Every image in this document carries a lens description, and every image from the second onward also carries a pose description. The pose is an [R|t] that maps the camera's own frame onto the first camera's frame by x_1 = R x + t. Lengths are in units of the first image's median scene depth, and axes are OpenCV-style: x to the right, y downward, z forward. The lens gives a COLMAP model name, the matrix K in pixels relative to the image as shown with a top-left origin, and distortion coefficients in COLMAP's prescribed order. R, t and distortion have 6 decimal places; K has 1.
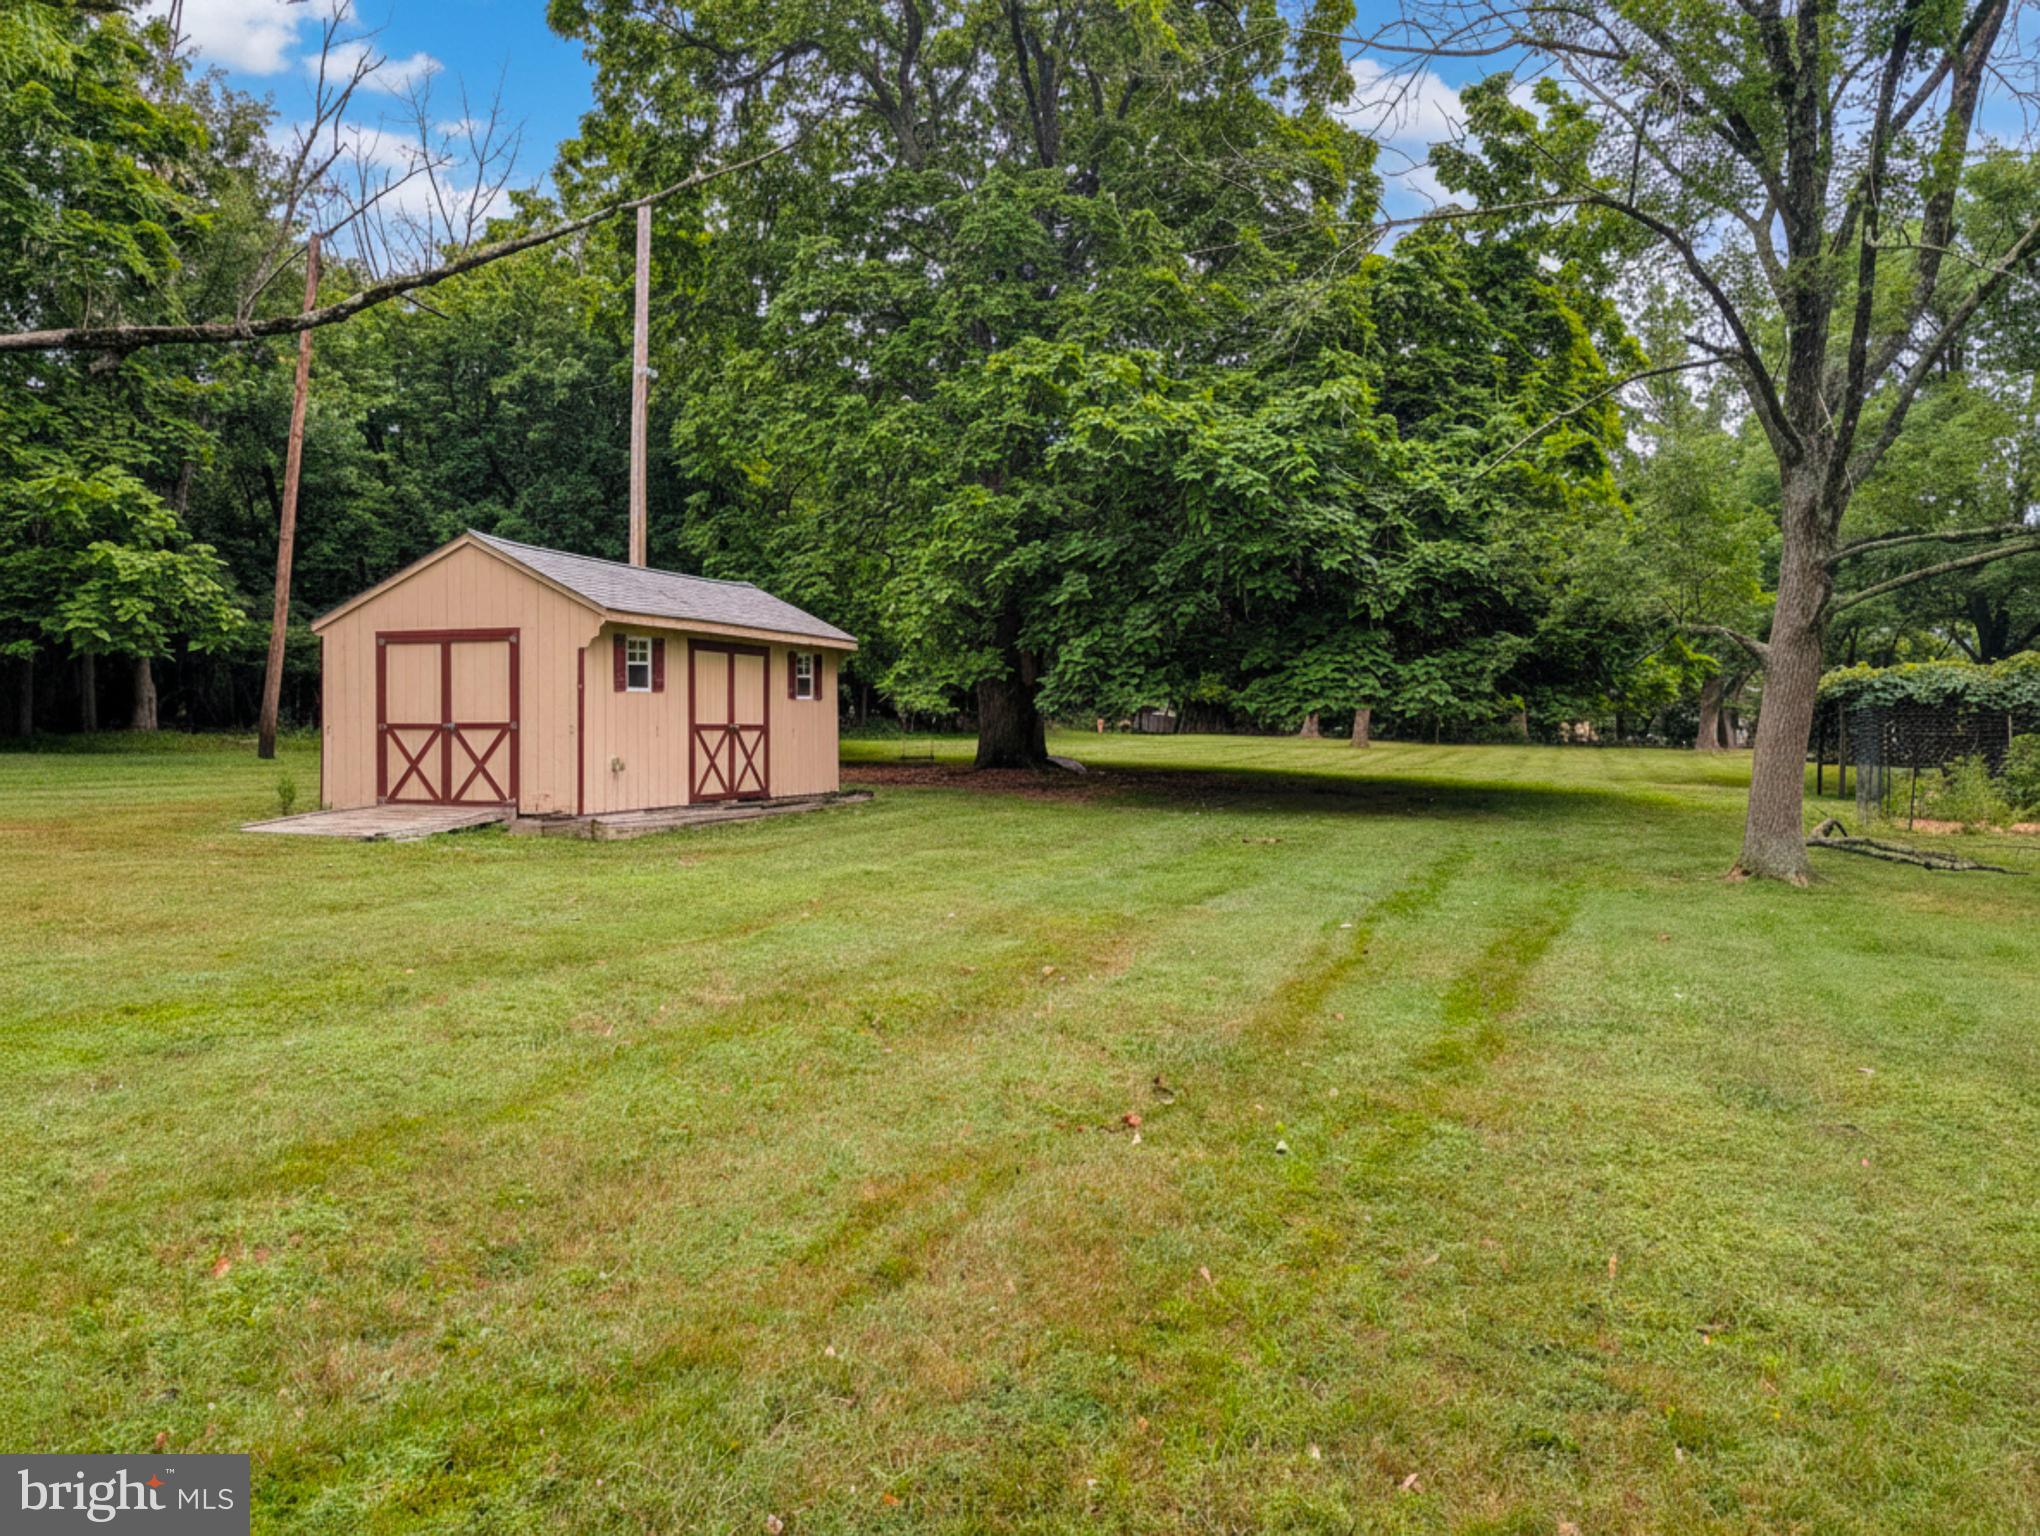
lens RADIAL K [[1461.8, 0, 1008.9], [0, 1461.8, 771.0], [0, 0, 1]] dist [0.051117, -0.013505]
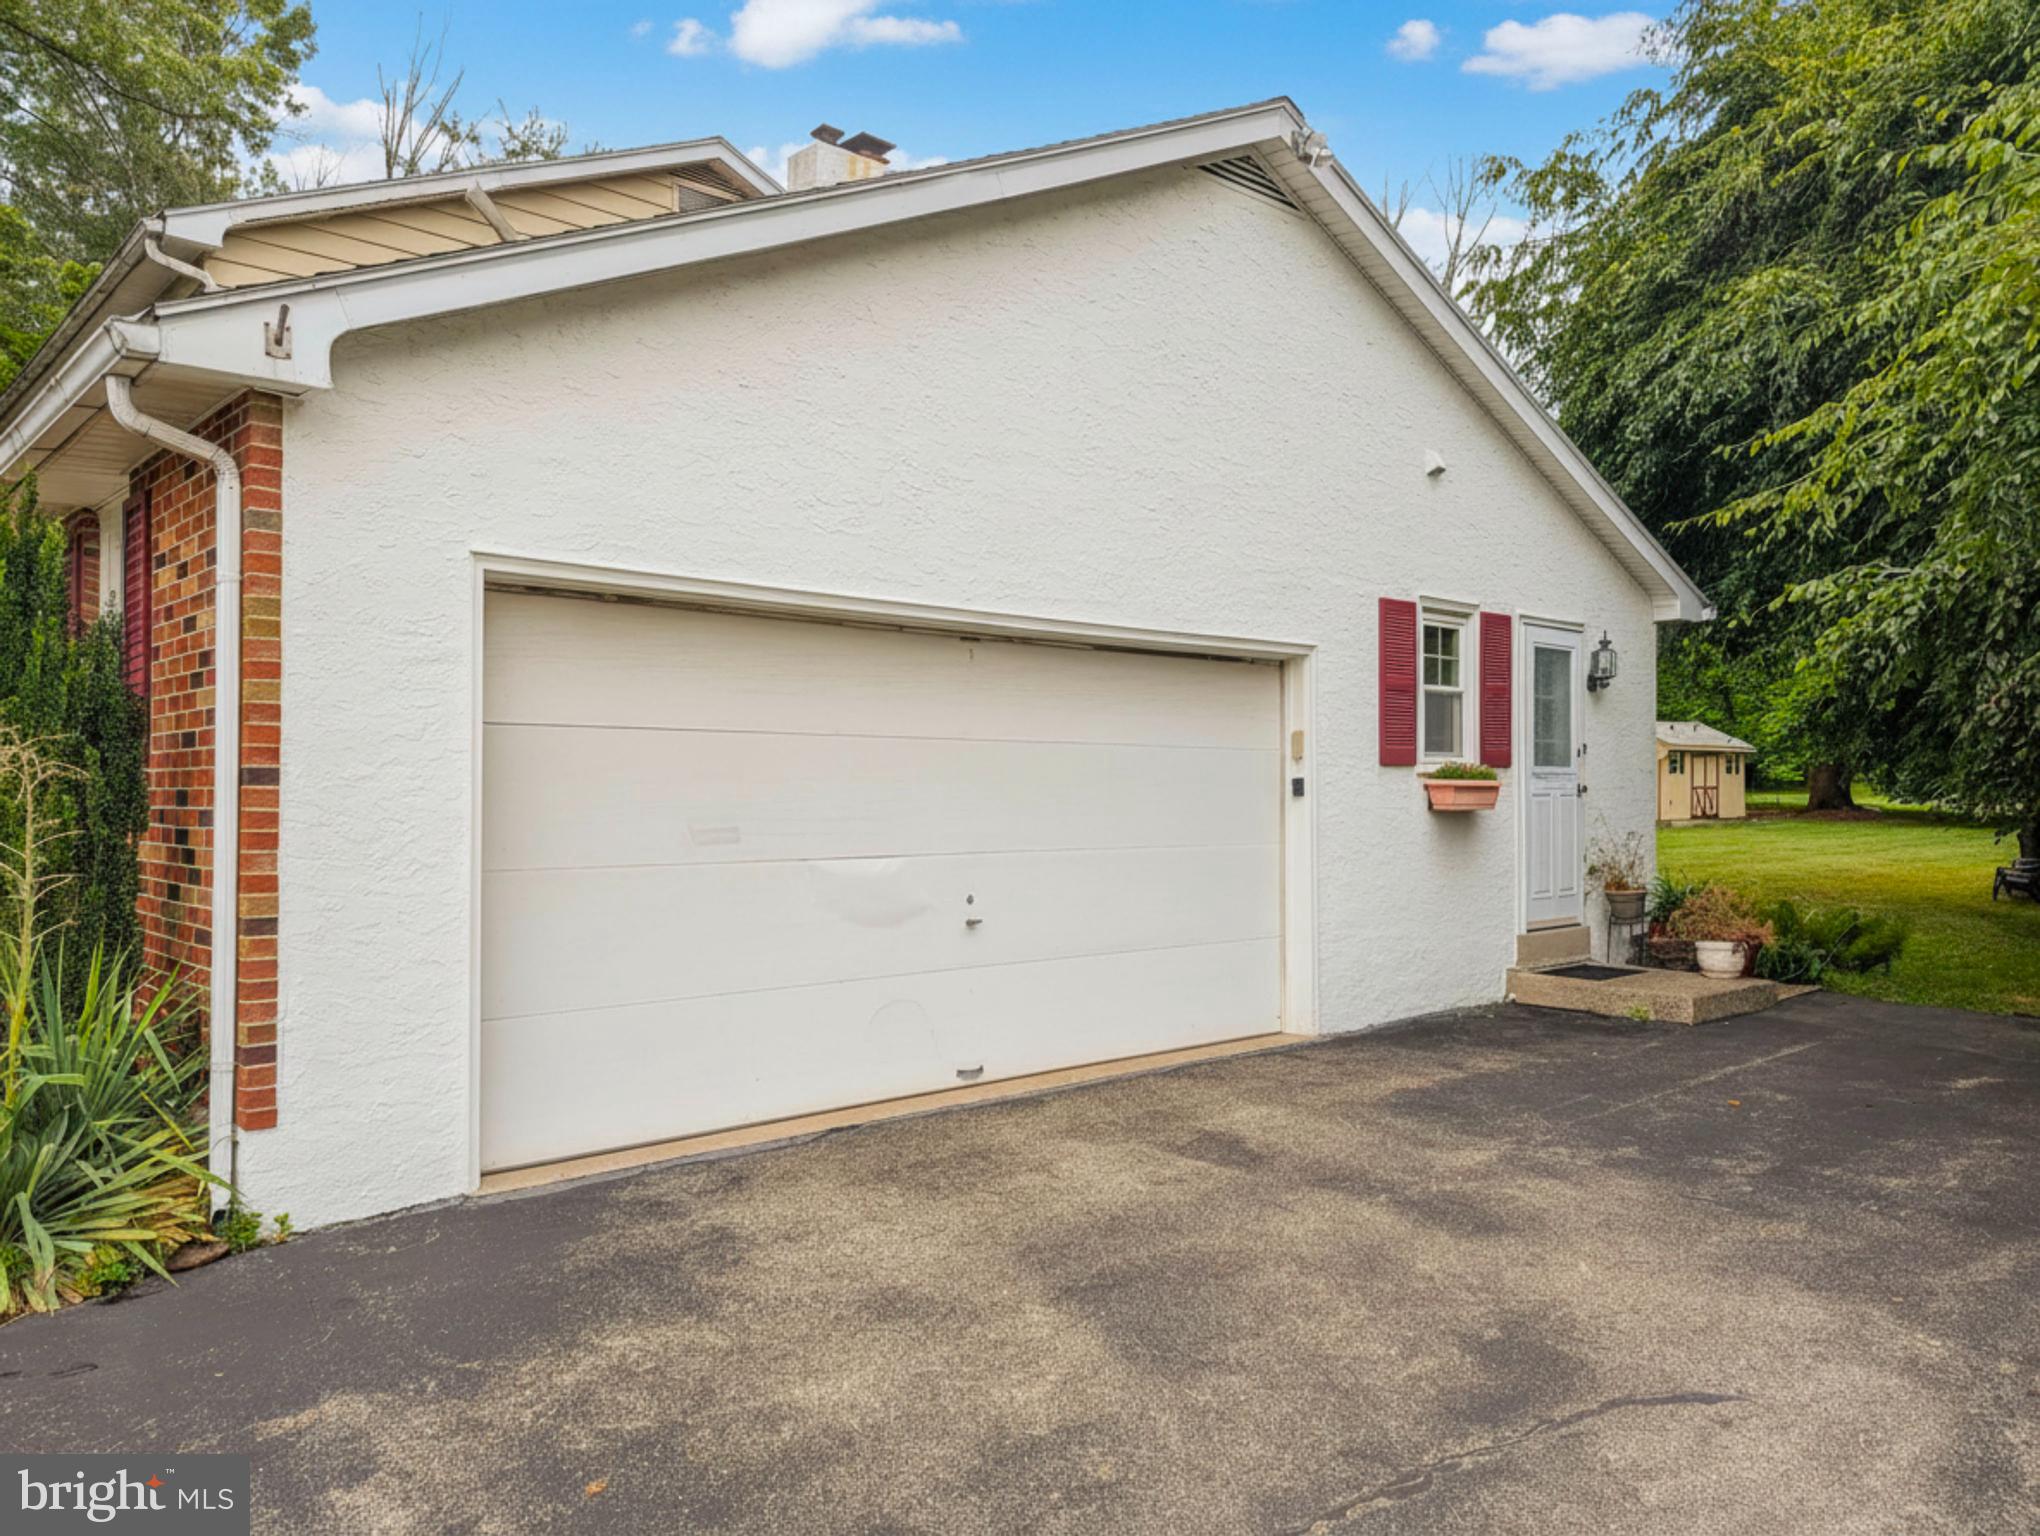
lens RADIAL K [[1461.8, 0, 1024.1], [0, 1461.8, 777.8], [0, 0, 1]] dist [0.051117, -0.013505]
pose [[0.886587, 0.005348, -0.462531, -0.059565], [-0.018487, 0.999544, -0.023879, 0.034704], [0.462193, 0.029722, 0.886281, -1.769264]]
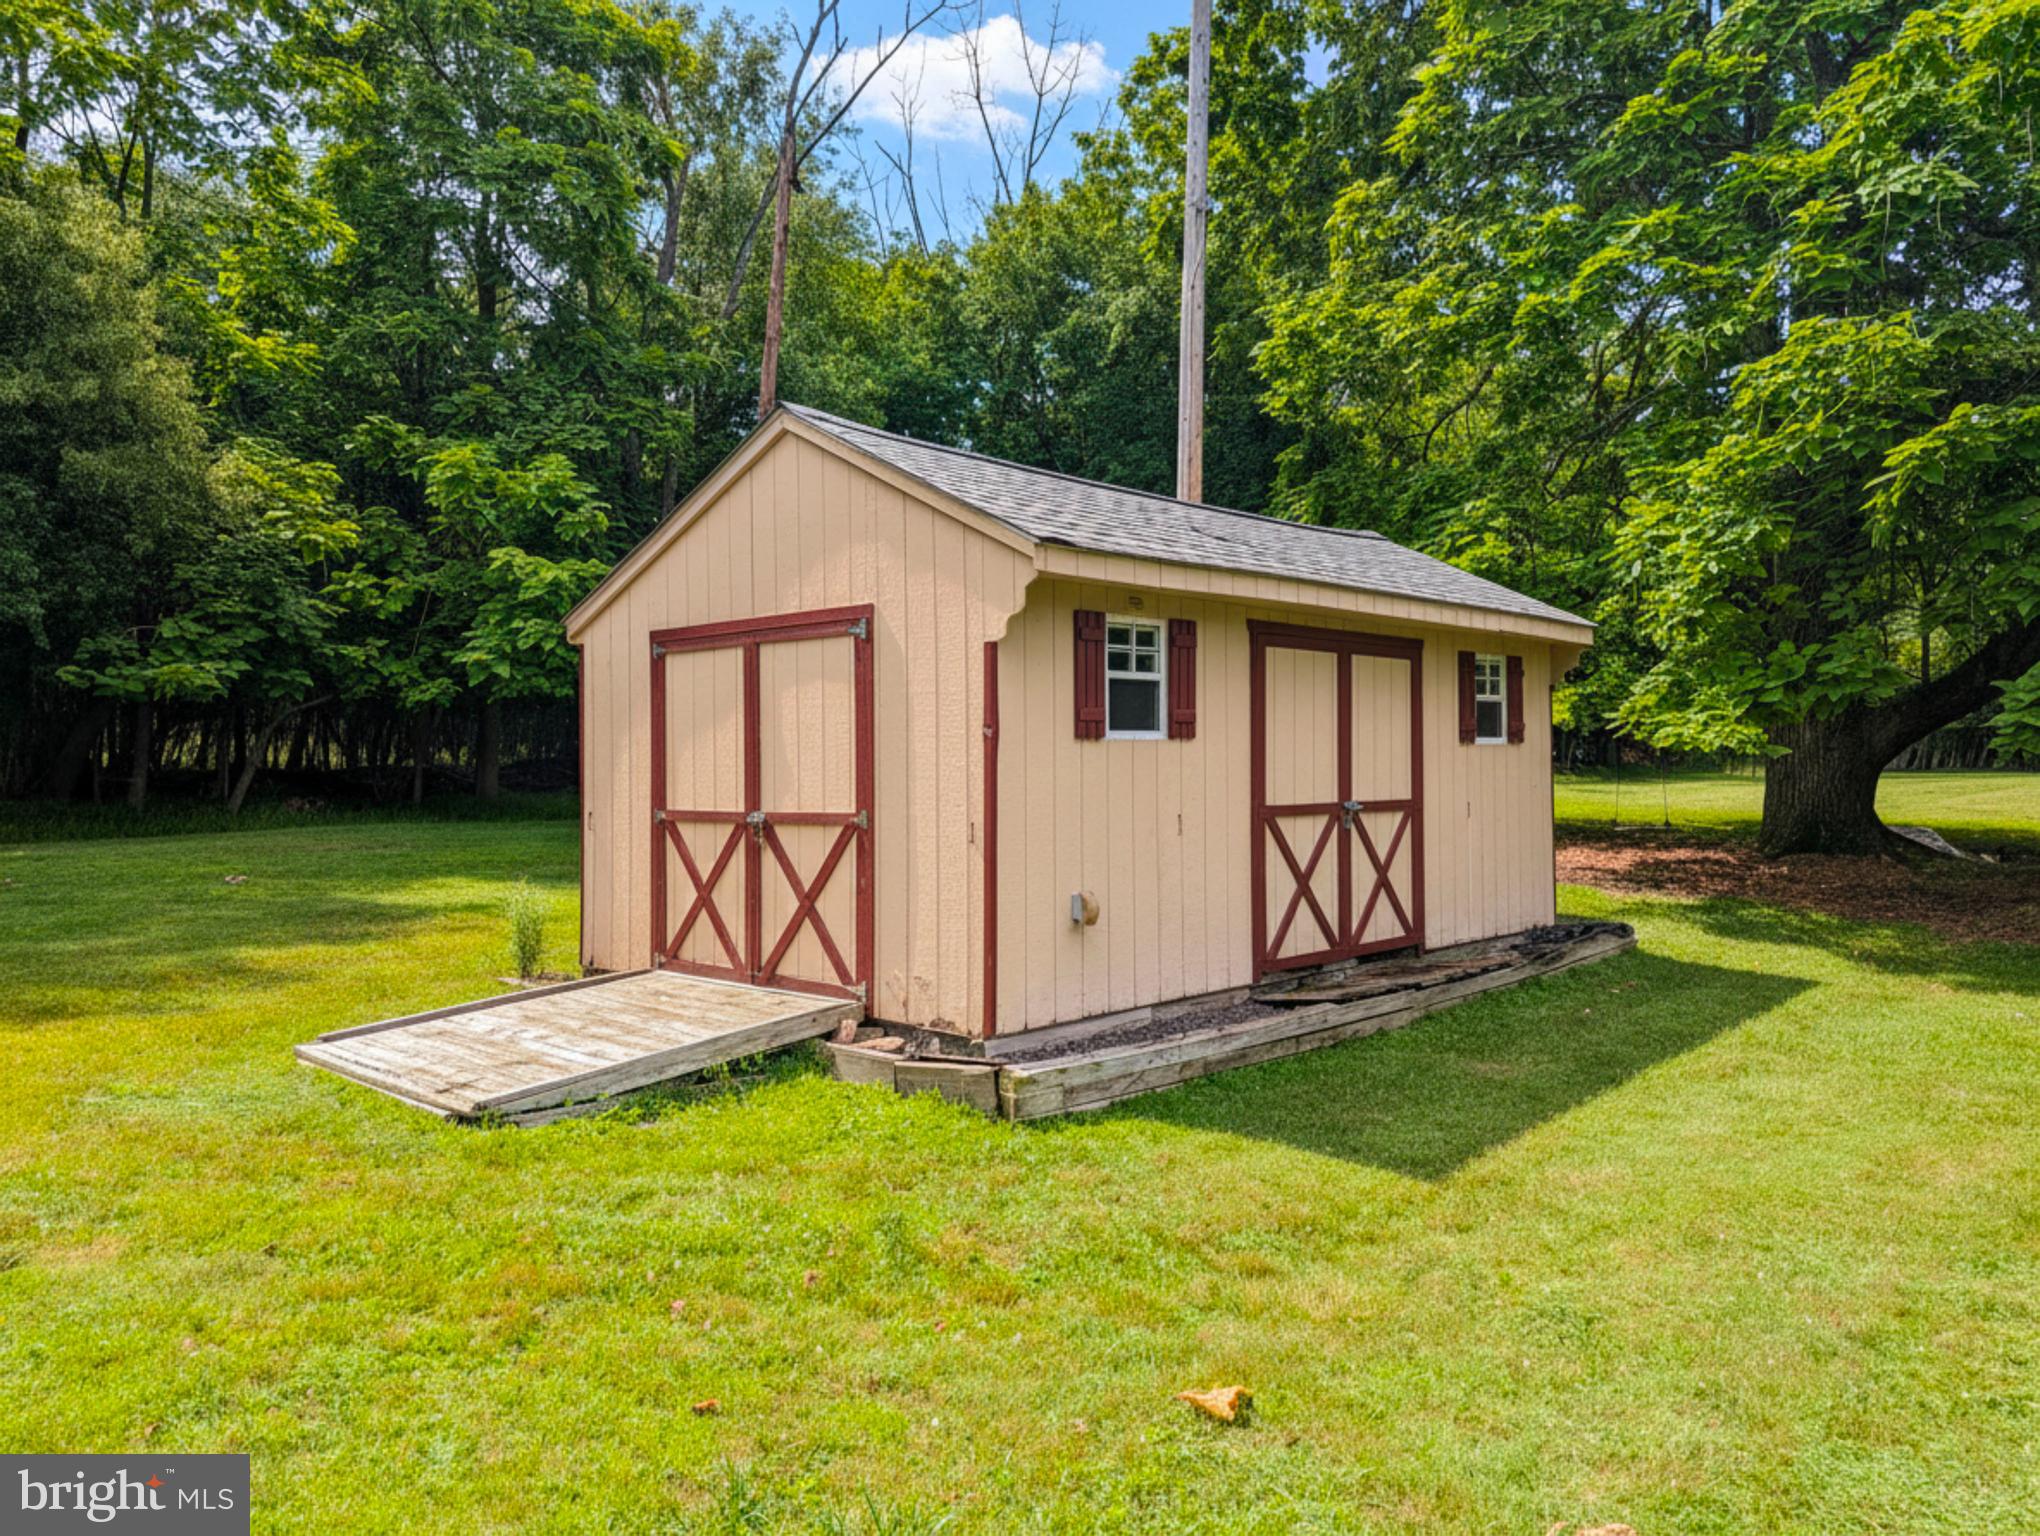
lens RADIAL K [[1461.8, 0, 1012.5], [0, 1461.8, 768.9], [0, 0, 1]] dist [0.051117, -0.013505]
pose [[0.919300, -0.006991, -0.393496, -0.104702], [-0.001317, 0.999782, -0.020838, -0.033560], [0.393555, 0.019674, 0.919090, 0.538523]]
